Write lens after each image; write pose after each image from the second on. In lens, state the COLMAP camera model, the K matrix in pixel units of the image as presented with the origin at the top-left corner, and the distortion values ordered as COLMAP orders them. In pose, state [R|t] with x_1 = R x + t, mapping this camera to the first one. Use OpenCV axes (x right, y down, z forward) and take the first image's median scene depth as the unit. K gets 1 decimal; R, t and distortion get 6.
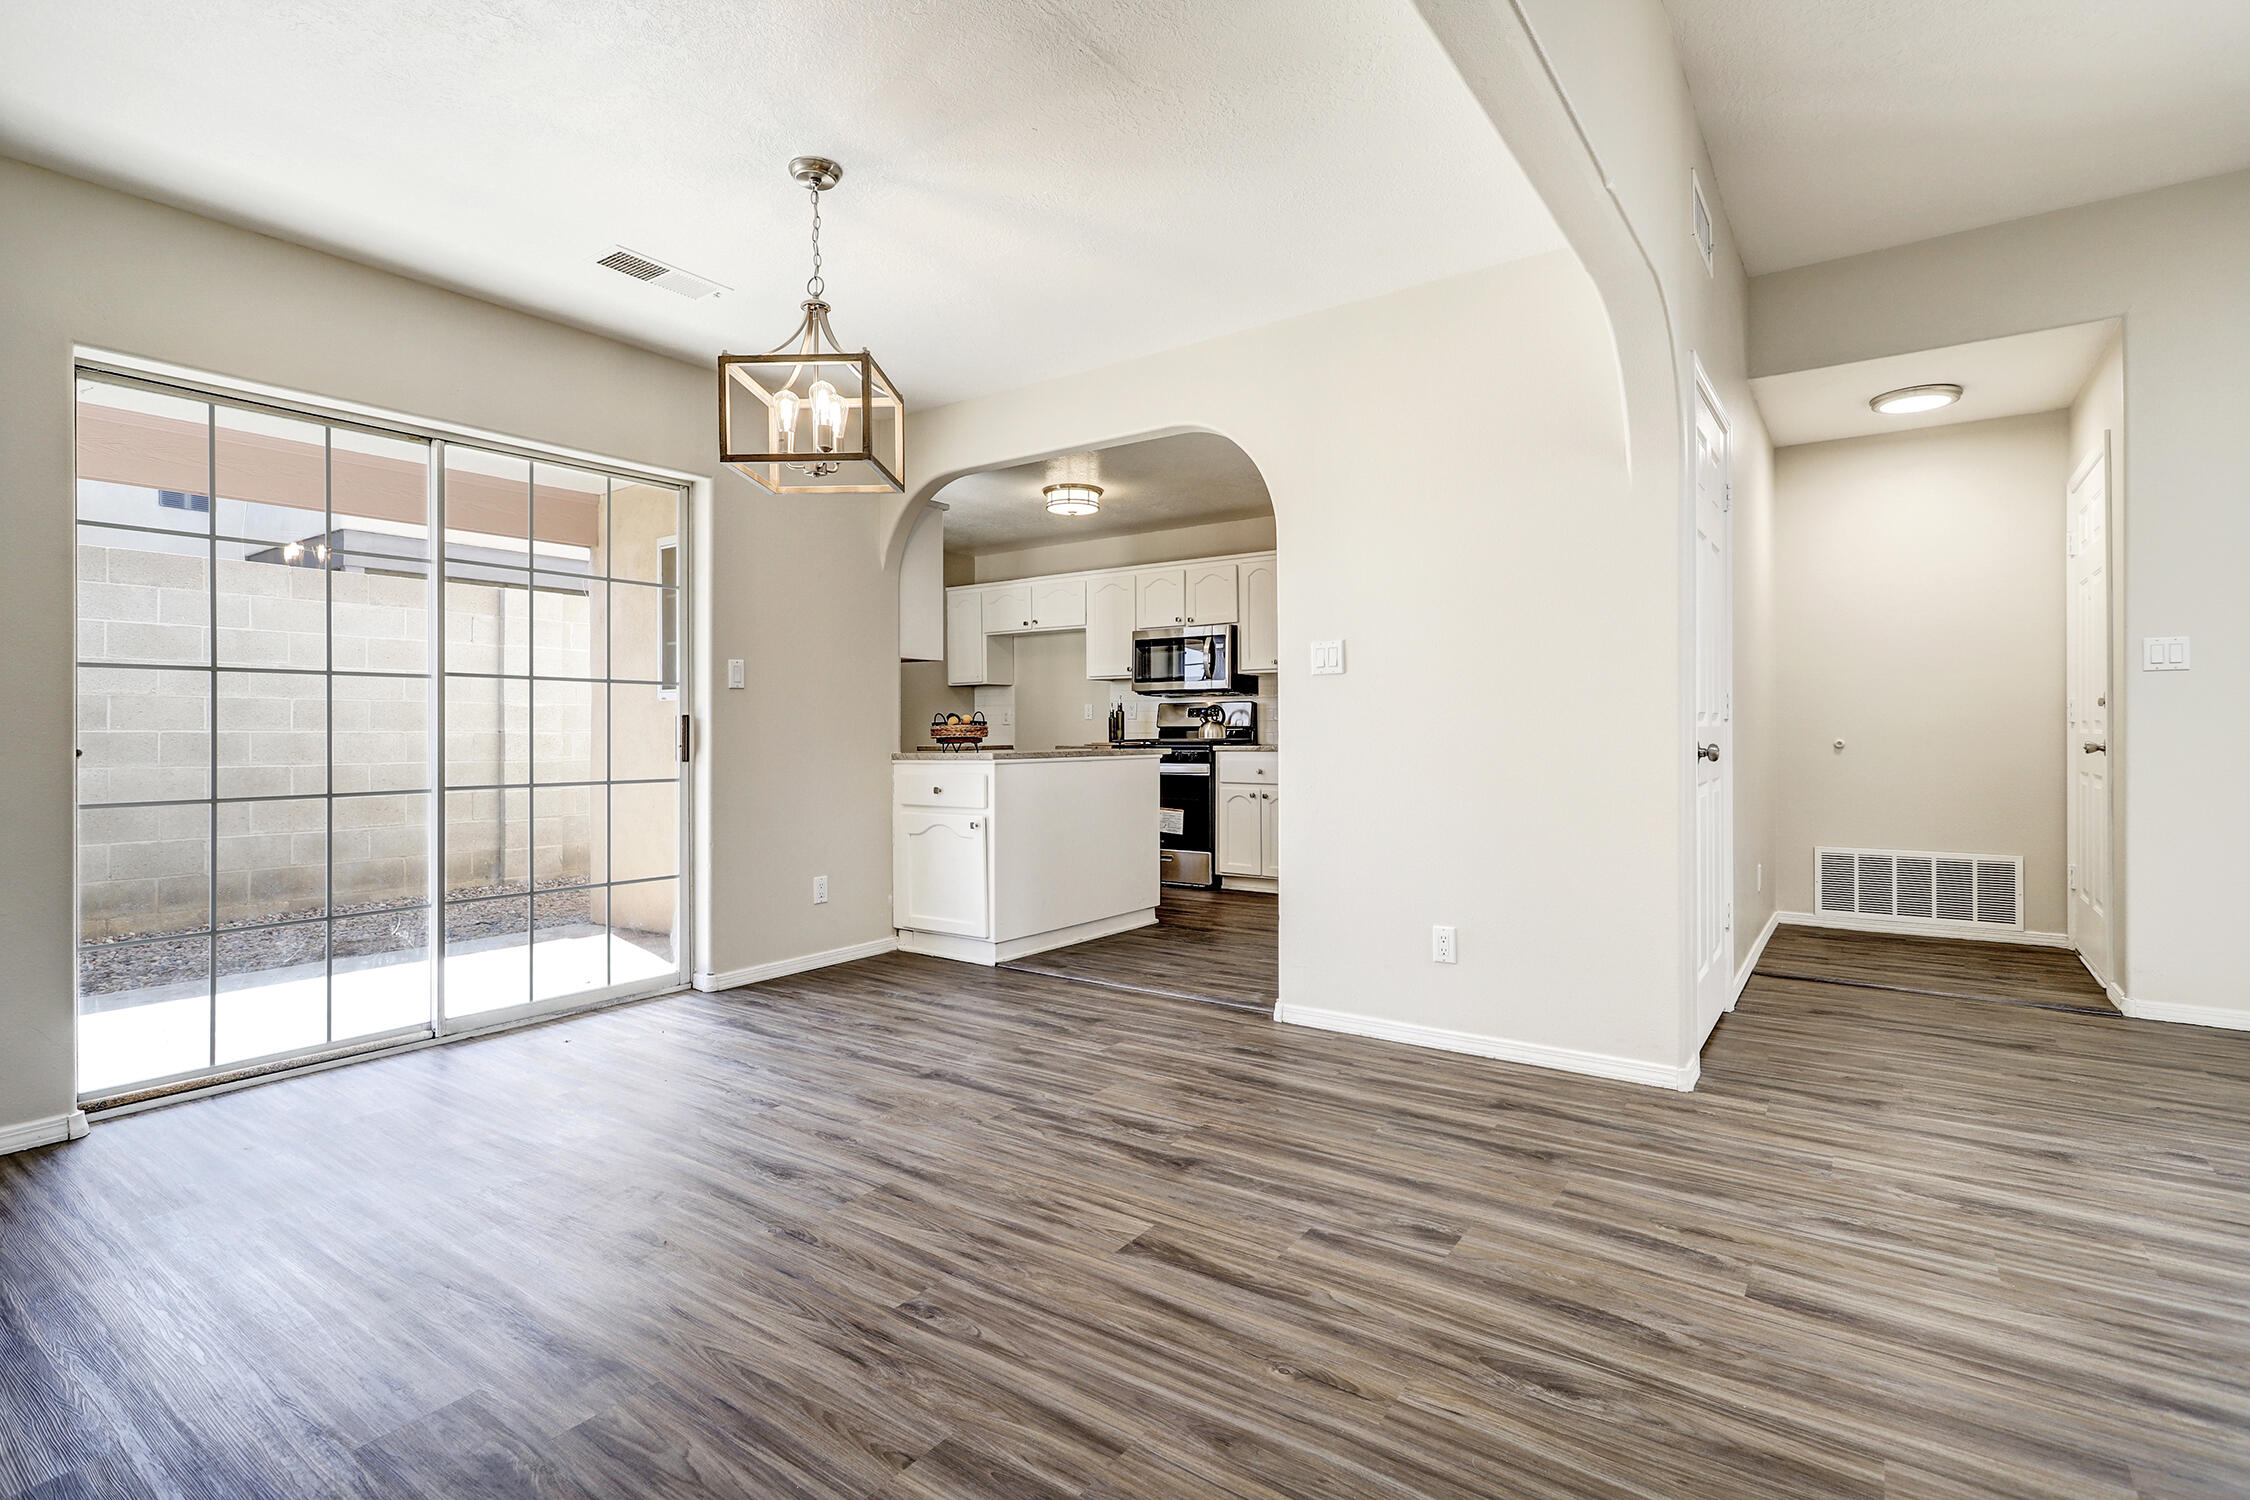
lens RADIAL K [[1058.3, 0, 1130.6], [0, 1058.3, 729.2], [0, 0, 1]] dist [-0.001607, 0.003663]
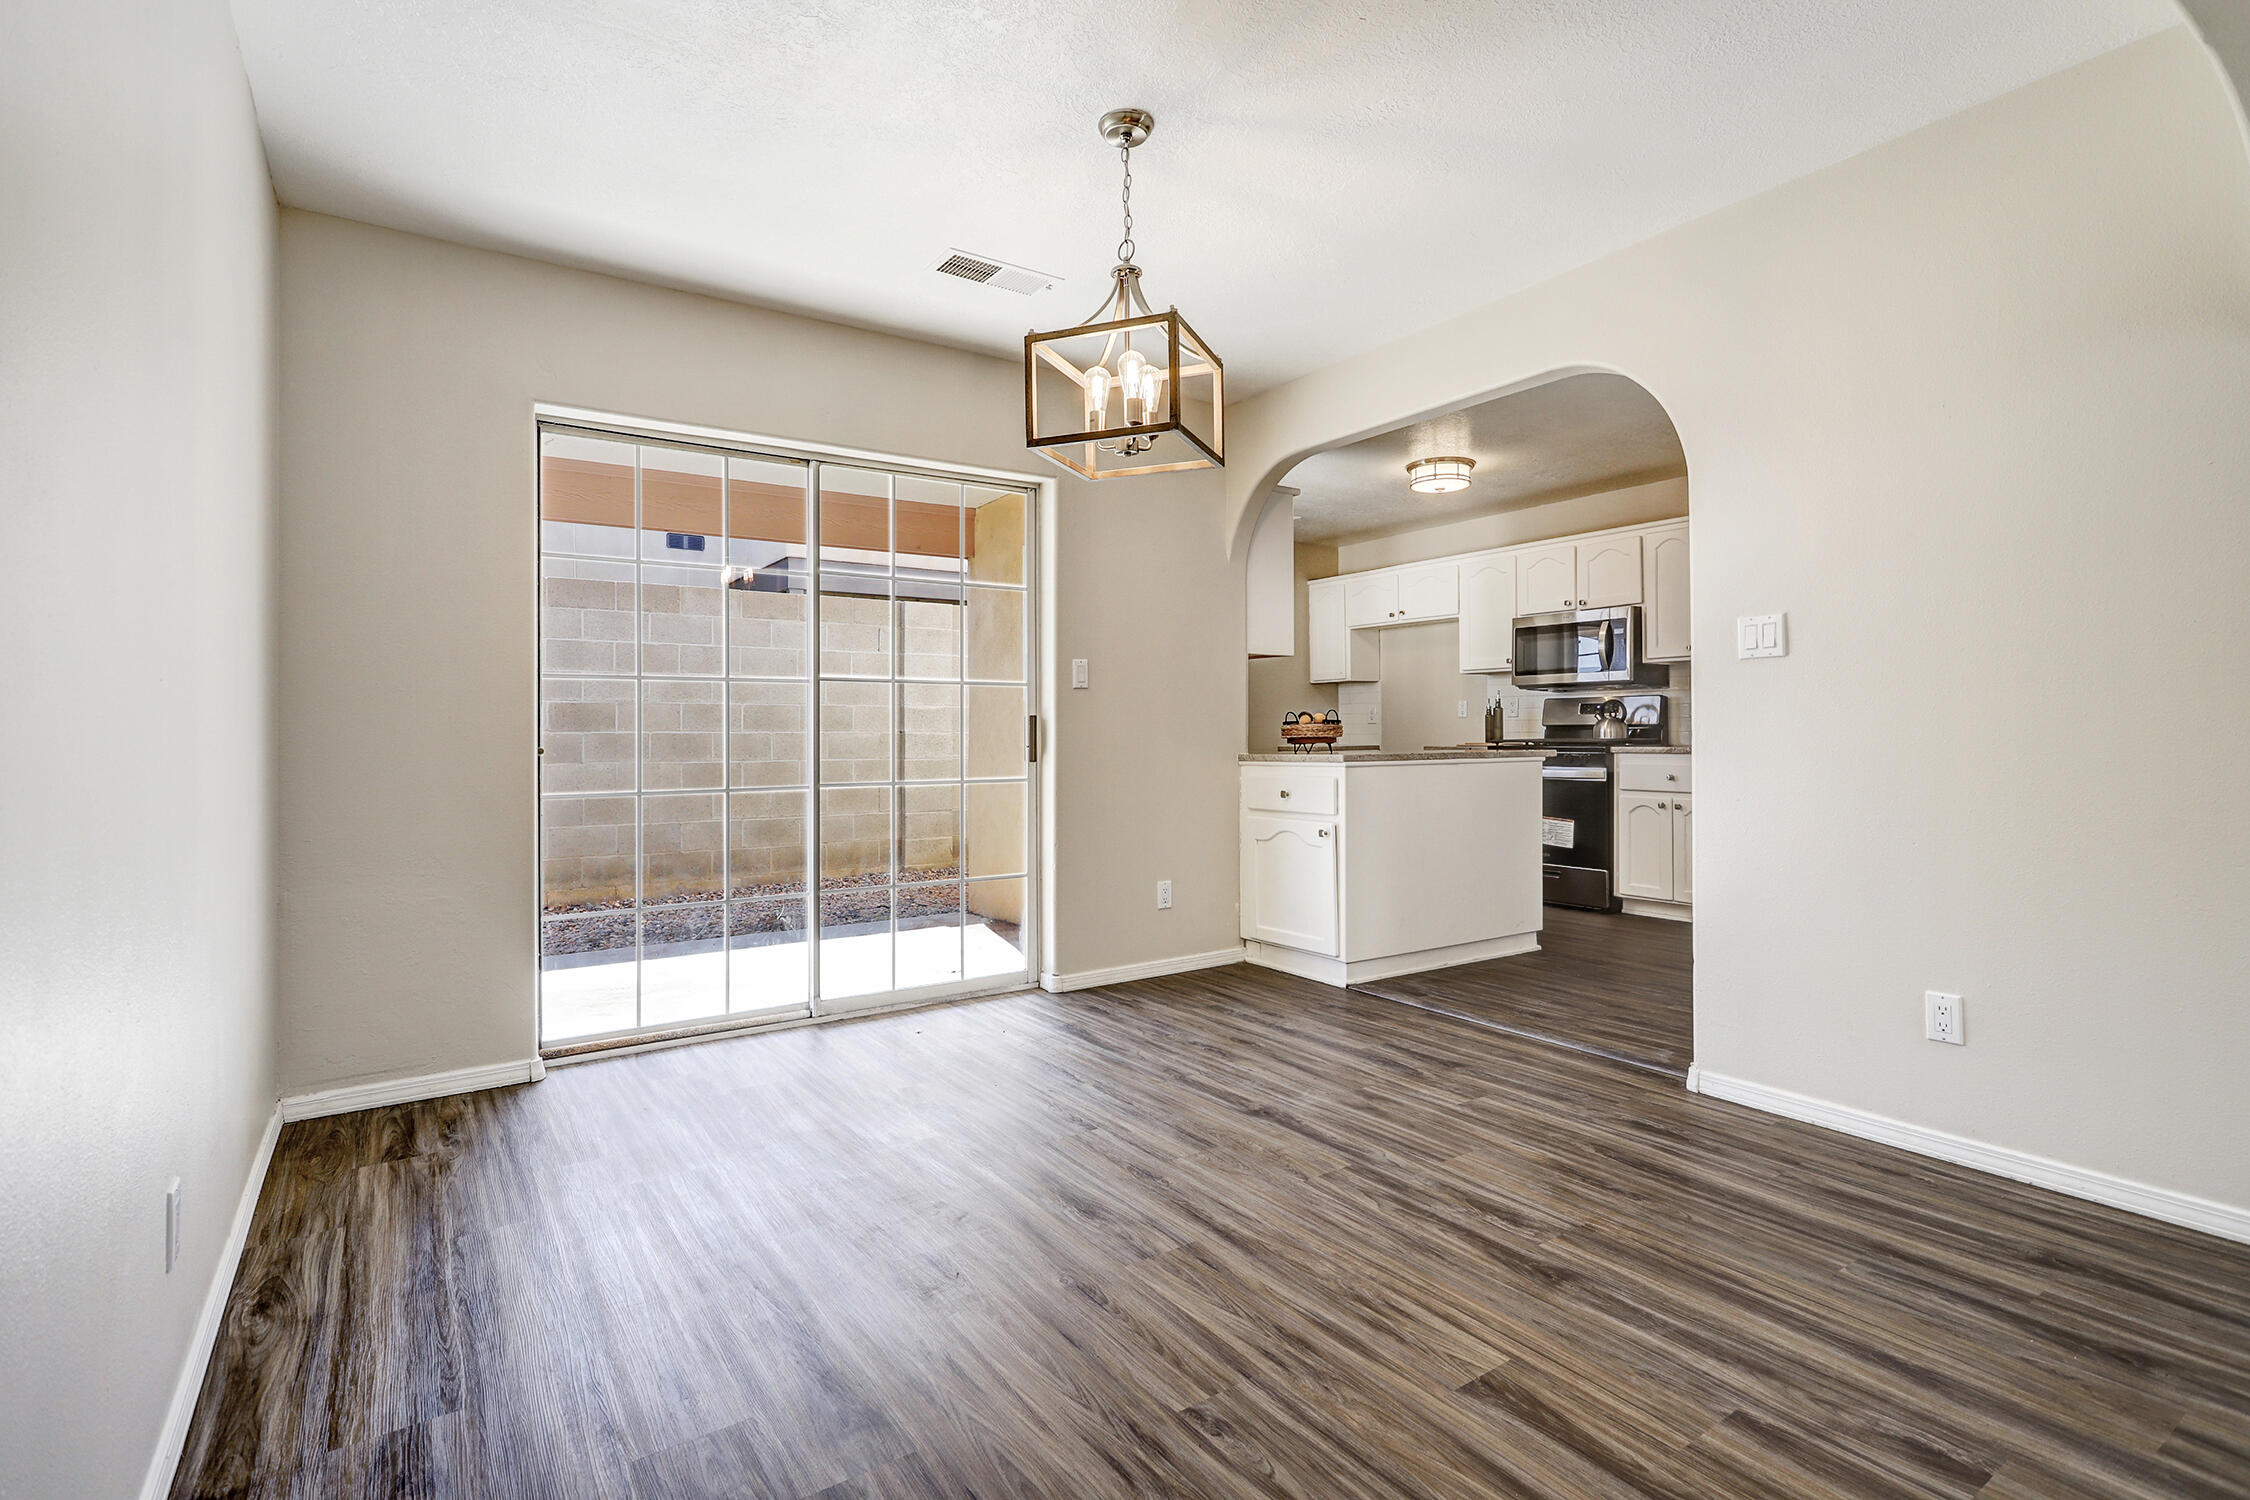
lens RADIAL K [[1058.3, 0, 1130.6], [0, 1058.3, 729.2], [0, 0, 1]] dist [-0.001607, 0.003663]
pose [[0.937698, -0.002794, -0.347440, 0.021165], [0.002926, 0.999996, -0.000146, 0.000152], [0.347439, -0.000879, 0.937702, 0.109190]]
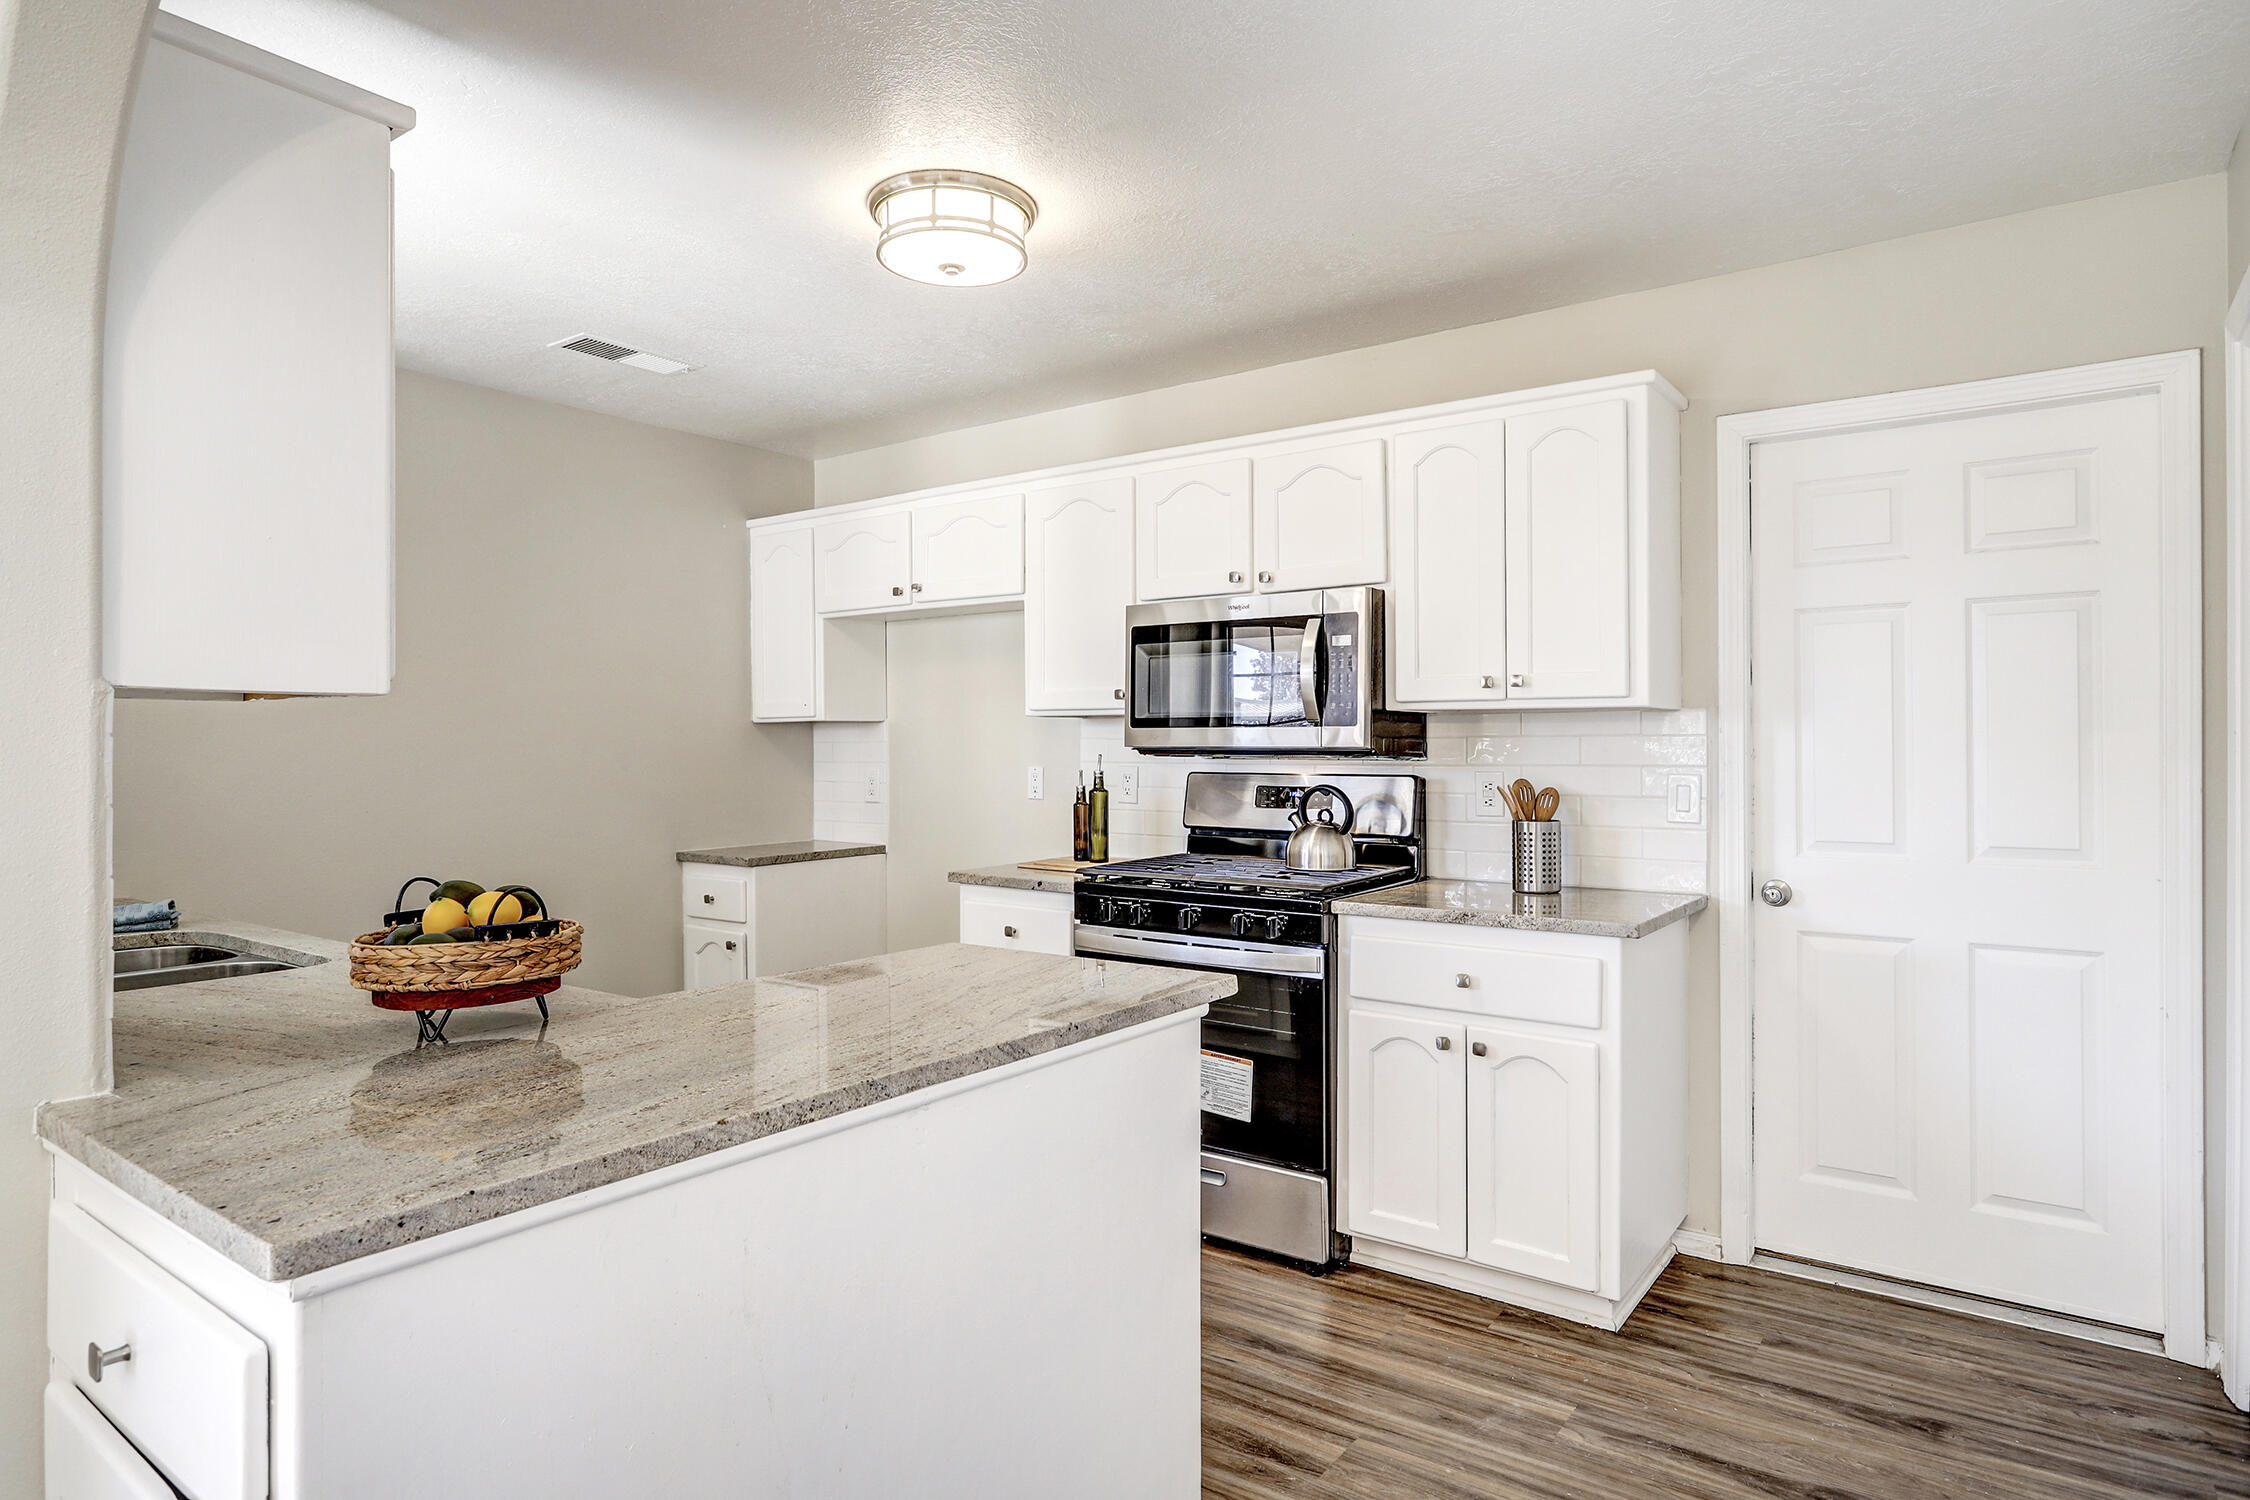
lens RADIAL K [[1261.7, 0, 1125.0], [0, 1261.7, 750.0], [0, 0, 1]] dist [-0.001137, -0.000338]
pose [[0.999896, 0.000738, -0.014411, 0.018807], [-0.000631, 0.999972, 0.007424, -0.084941], [0.014416, -0.007414, 0.999869, 1.083417]]
